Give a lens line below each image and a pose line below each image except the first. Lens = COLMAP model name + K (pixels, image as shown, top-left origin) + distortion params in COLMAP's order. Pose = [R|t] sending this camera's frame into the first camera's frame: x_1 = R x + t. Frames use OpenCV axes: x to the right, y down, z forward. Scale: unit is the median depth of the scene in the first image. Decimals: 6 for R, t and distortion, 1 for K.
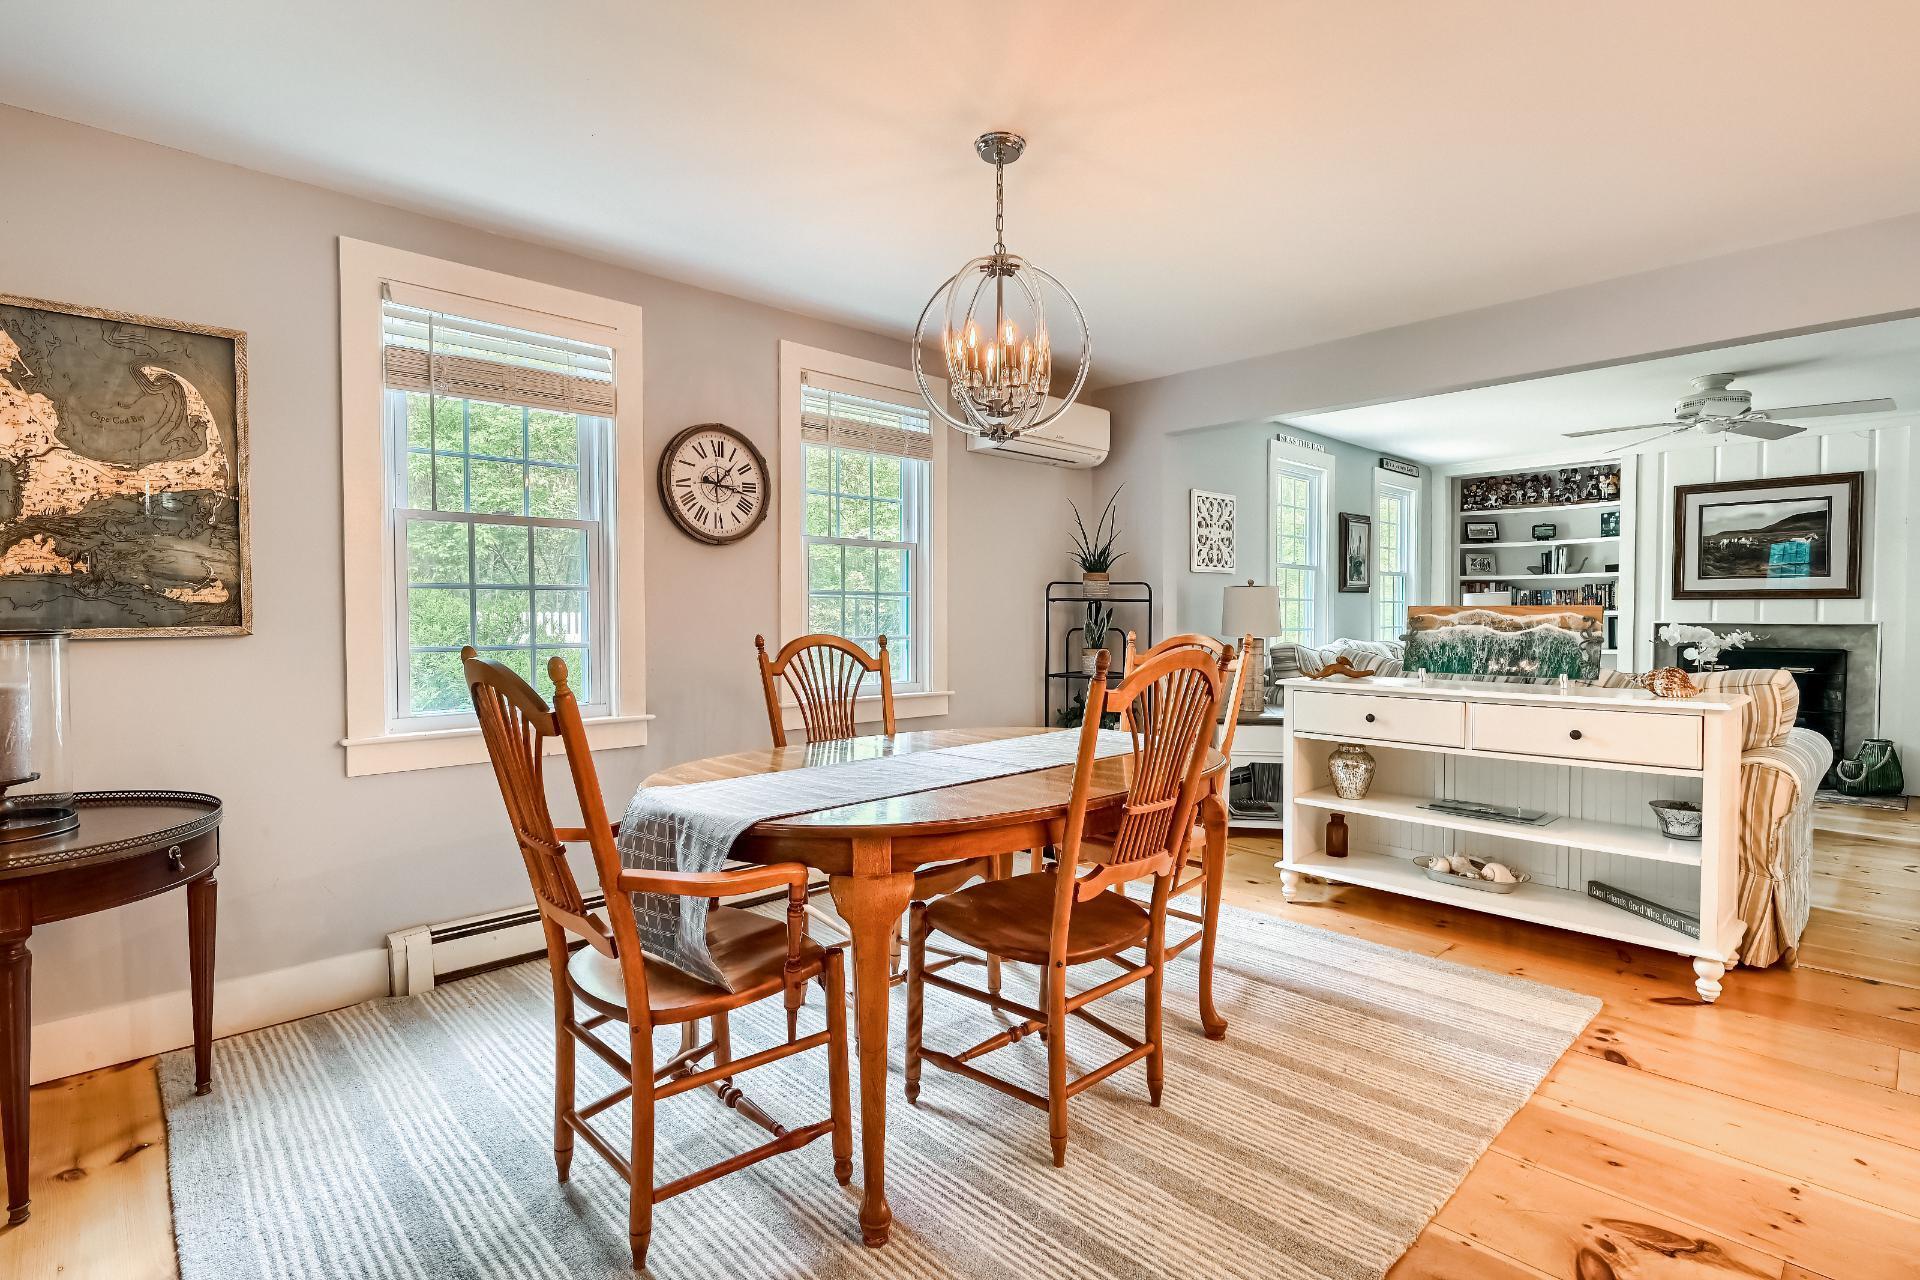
lens RADIAL K [[929.6, 0, 960.0], [0, 929.6, 640.0], [0, 0, 1]] dist [0.001649, 0.000510]
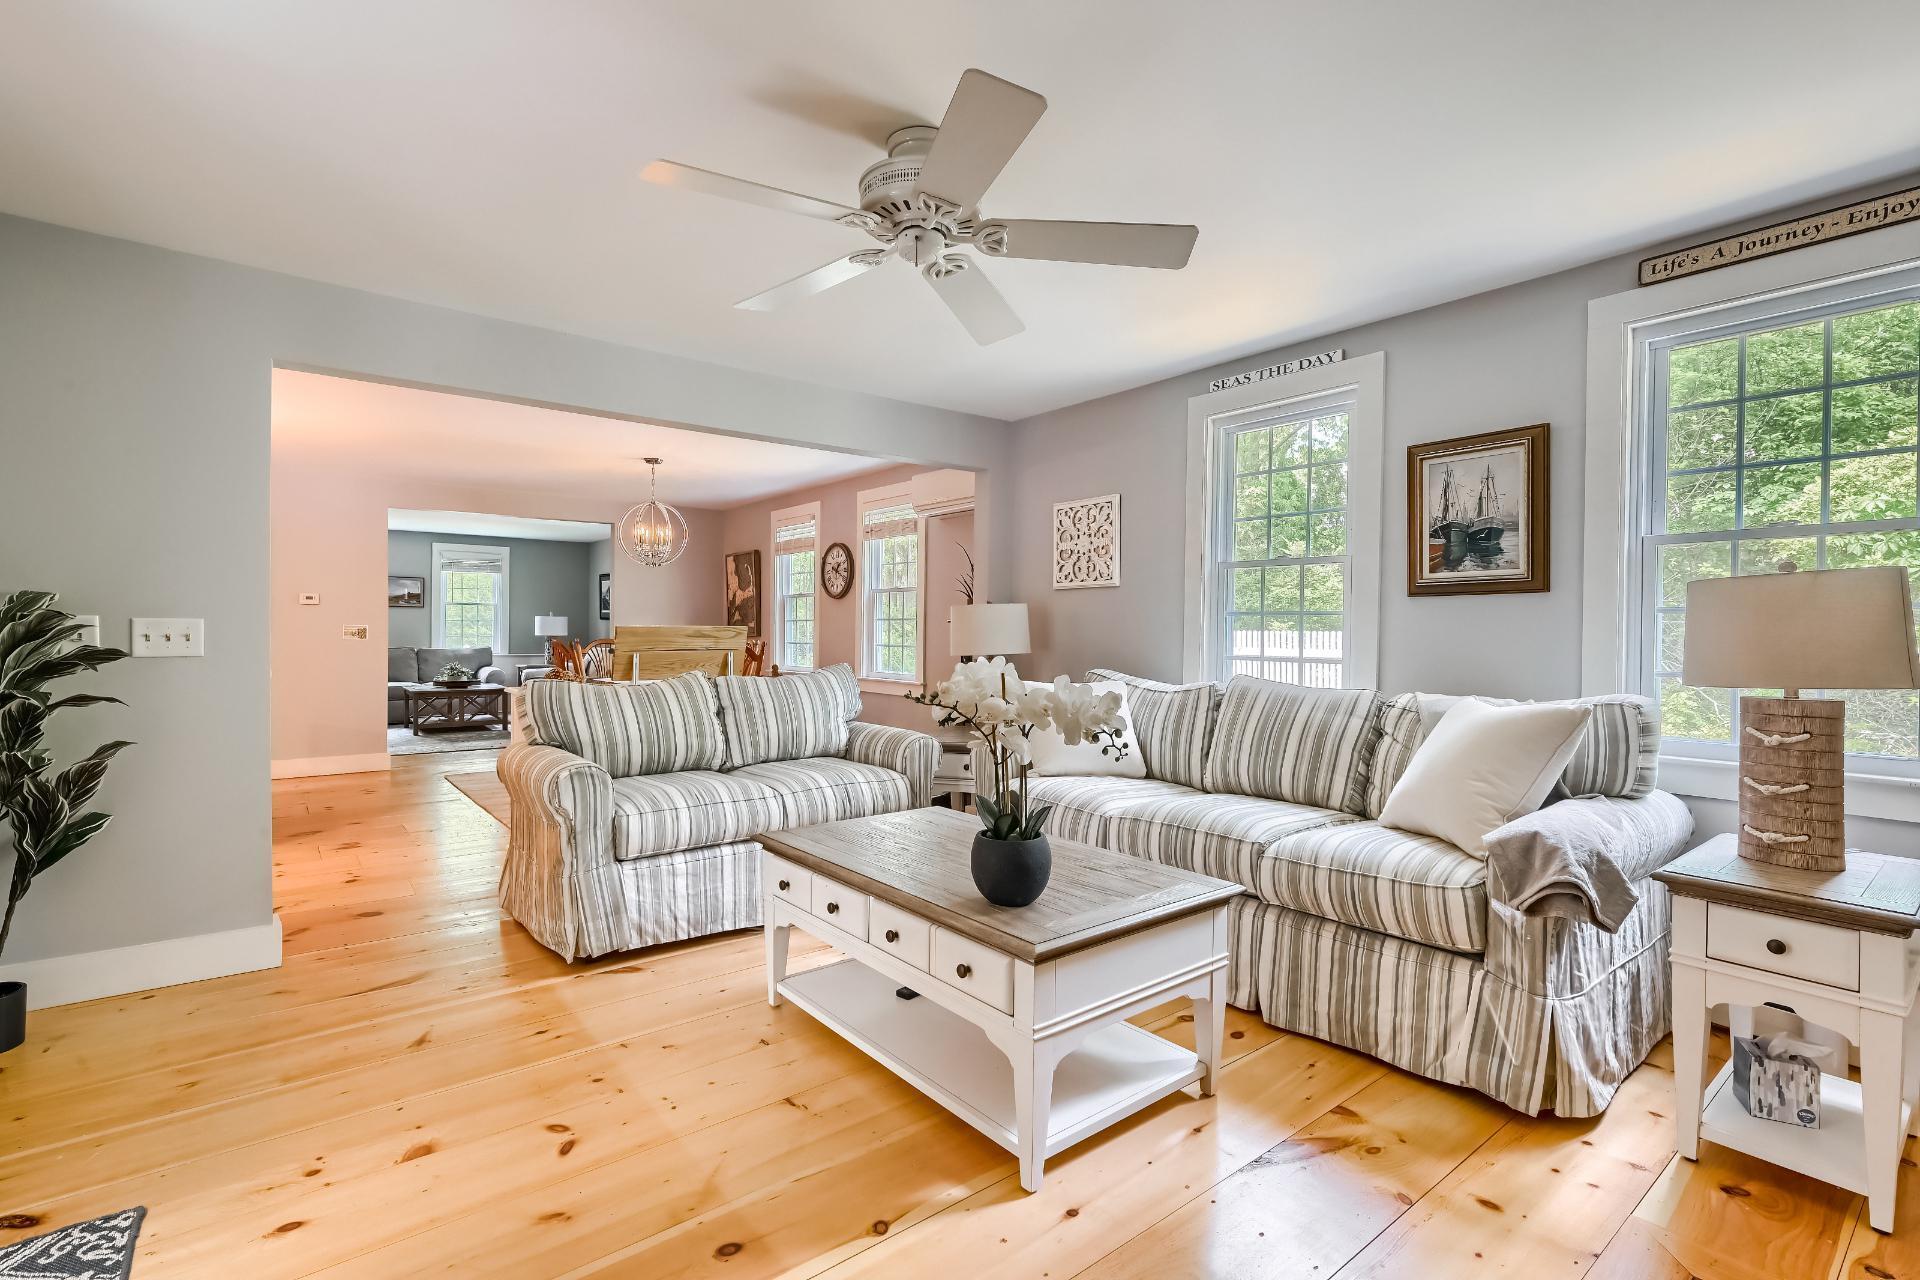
lens RADIAL K [[889.1, 0, 960.0], [0, 889.1, 640.0], [0, 0, 1]] dist [-0.002304, 0.000184]
pose [[-0.088572, 0.010319, -0.996016, 2.225432], [-0.033822, 0.999339, 0.013361, -0.055277], [0.995495, 0.034871, -0.088164, 1.854628]]
